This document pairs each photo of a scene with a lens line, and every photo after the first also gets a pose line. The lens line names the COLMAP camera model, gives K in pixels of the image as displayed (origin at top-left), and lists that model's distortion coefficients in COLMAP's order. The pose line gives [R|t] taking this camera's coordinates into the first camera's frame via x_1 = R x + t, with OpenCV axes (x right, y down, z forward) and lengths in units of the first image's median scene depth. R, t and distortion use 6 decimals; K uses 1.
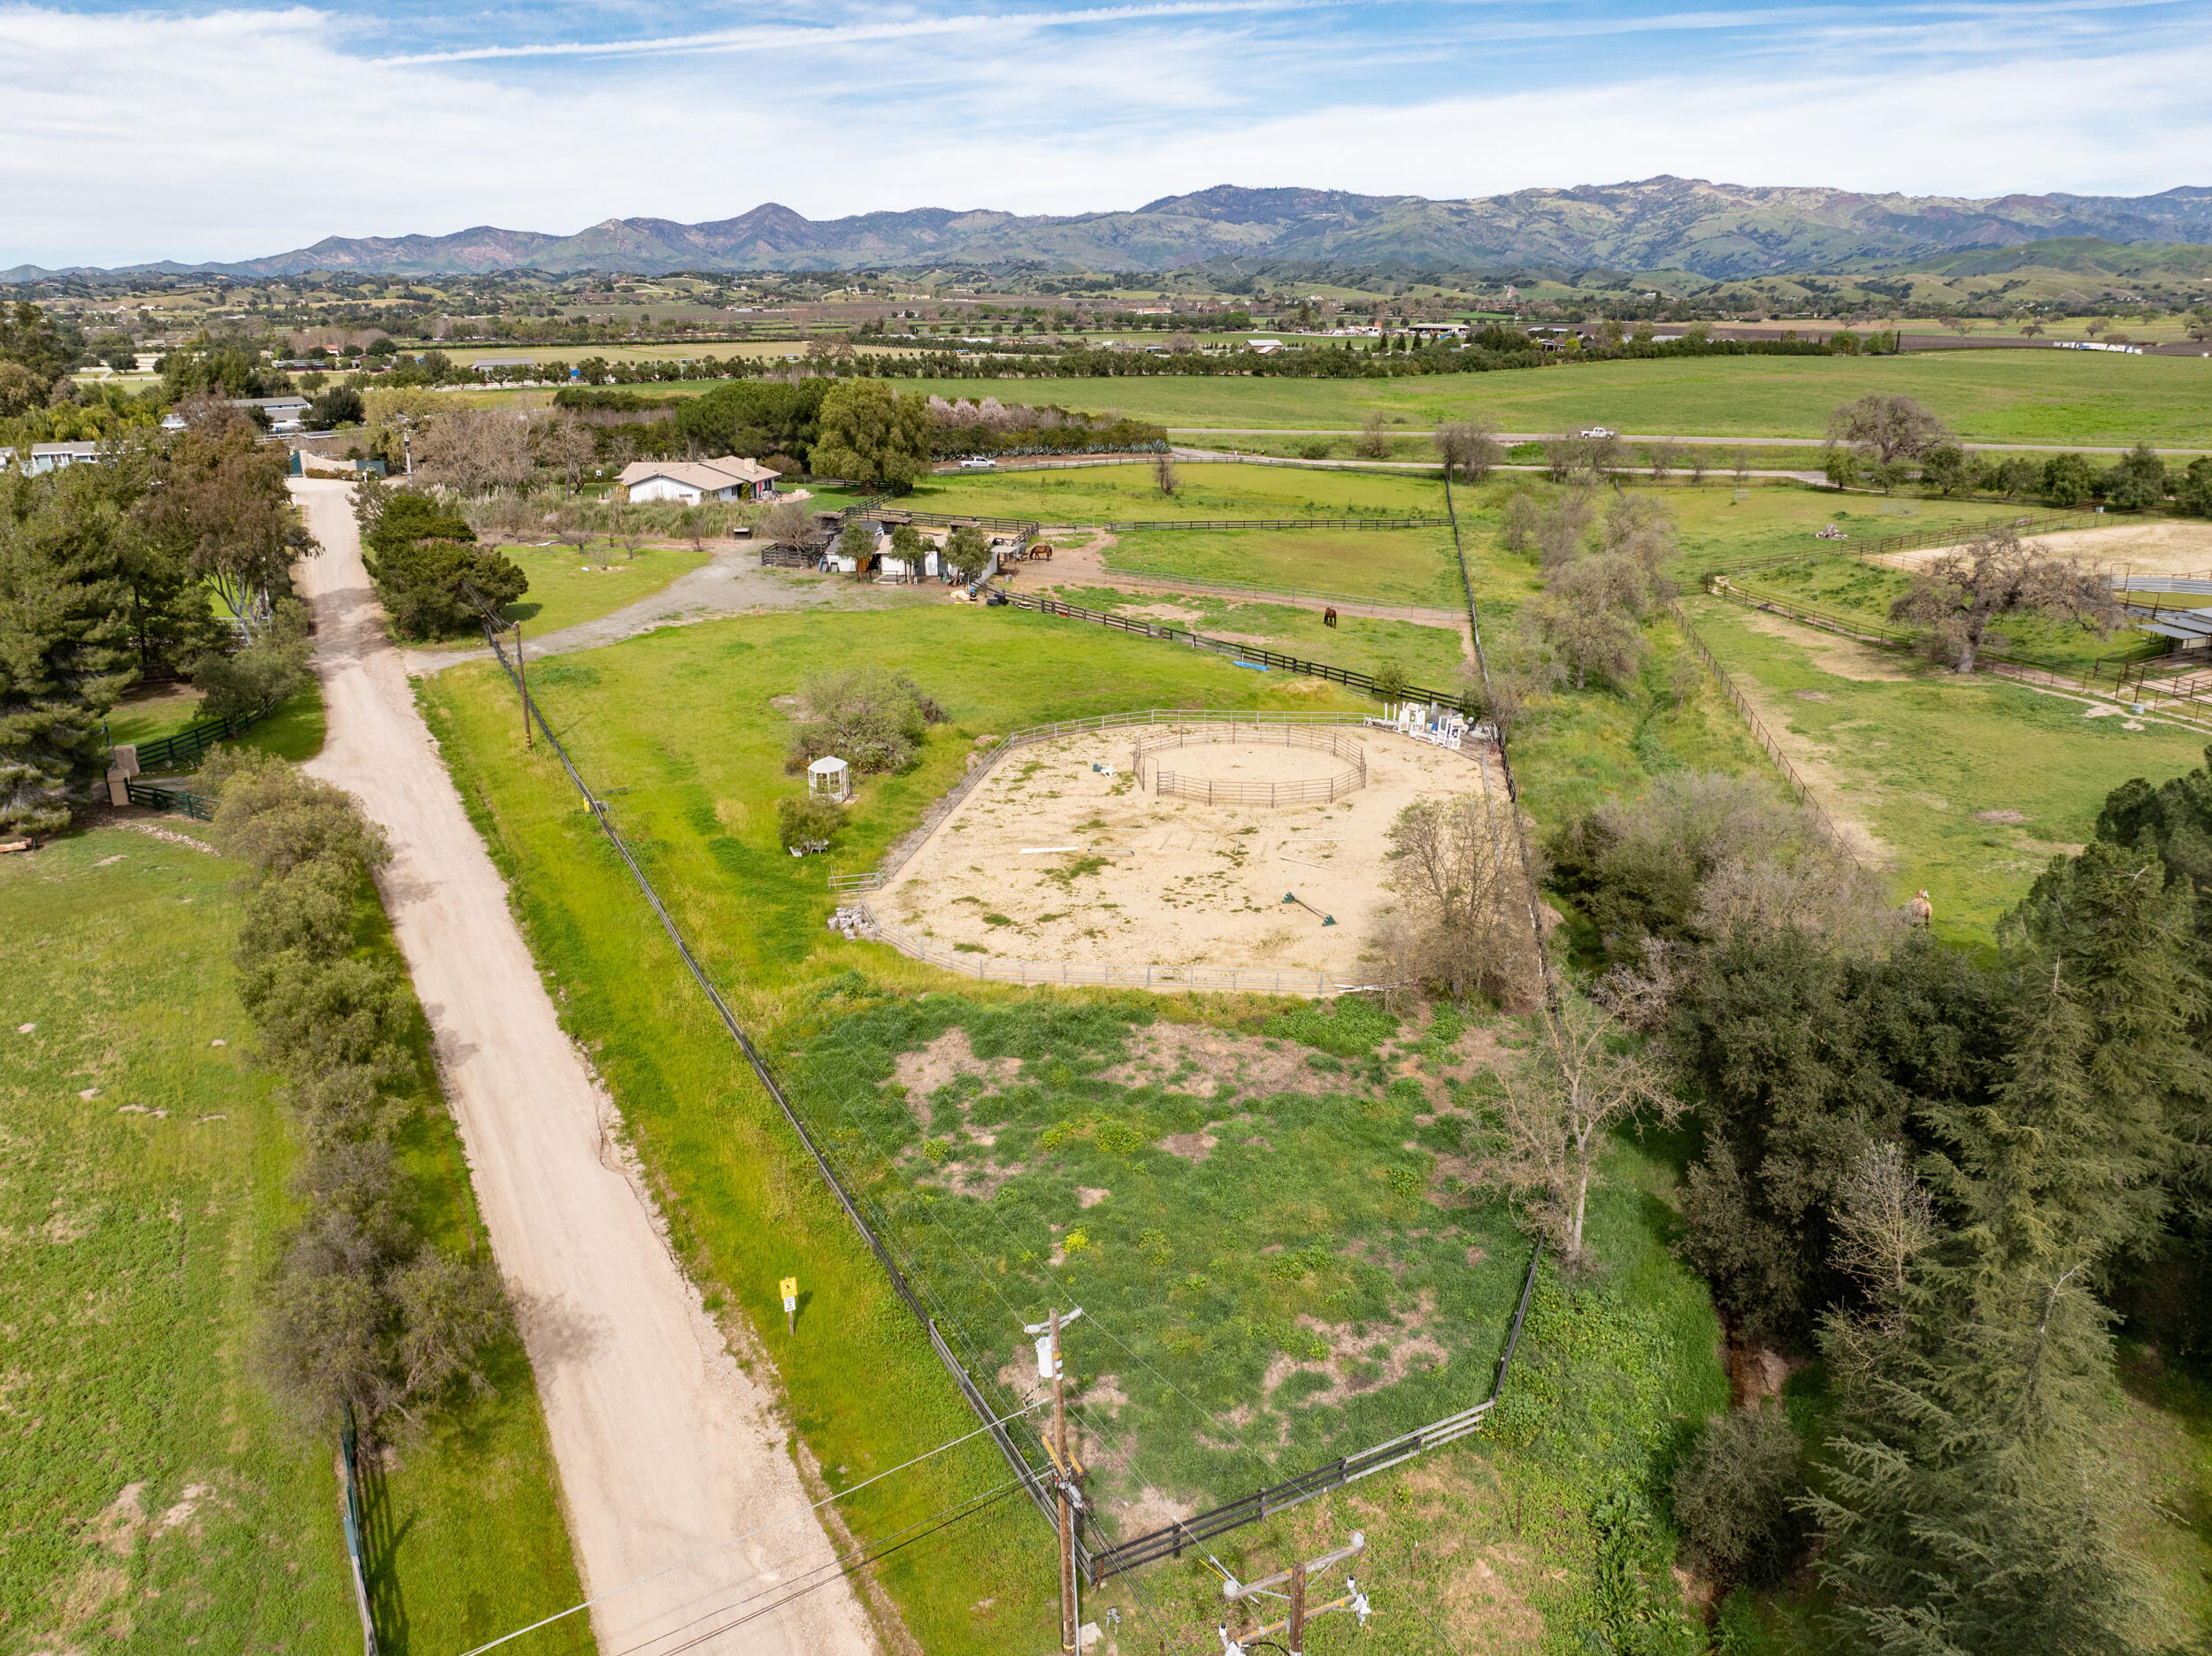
lens RADIAL K [[1555.1, 0, 1119.9], [0, 1555.1, 817.7], [0, 0, 1]] dist [-0.035496, -0.002546]
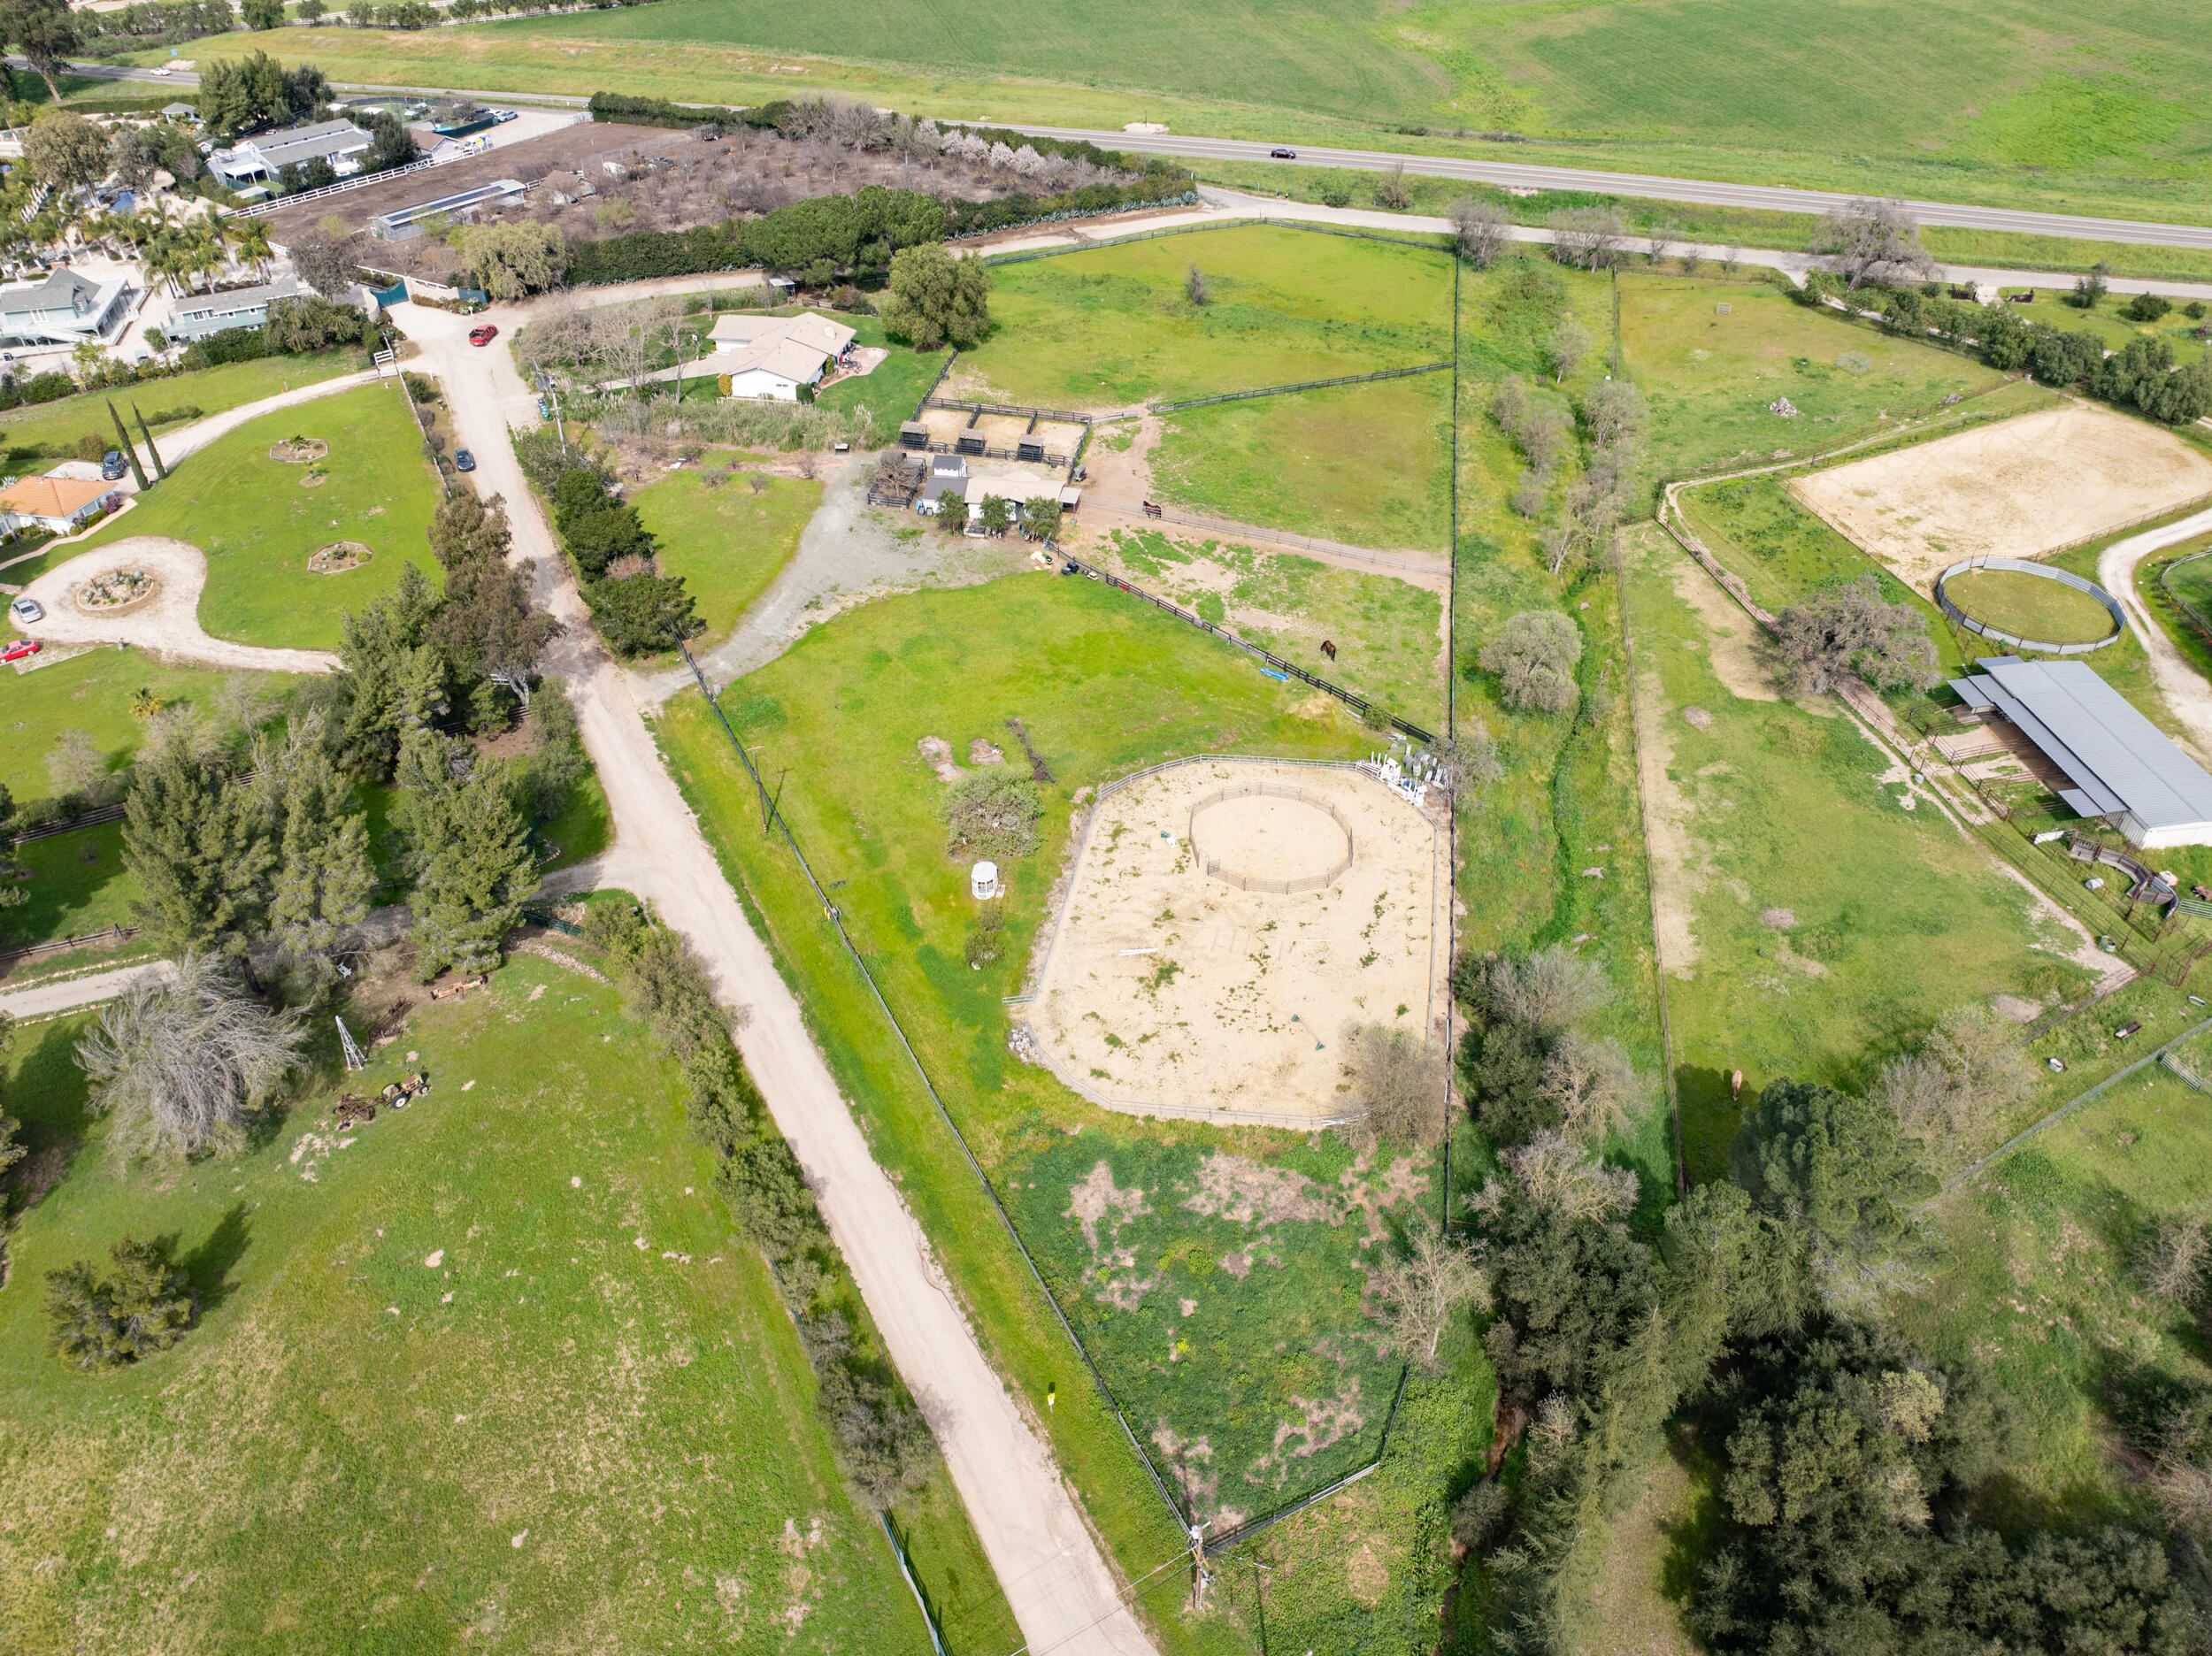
lens RADIAL K [[1555.1, 0, 1119.9], [0, 1555.1, 817.7], [0, 0, 1]] dist [-0.035496, -0.002546]
pose [[0.999952, 0.007389, 0.006467, -0.101051], [-0.009145, 0.940567, 0.339485, -0.832073], [-0.003574, -0.339528, 0.940589, -0.514547]]
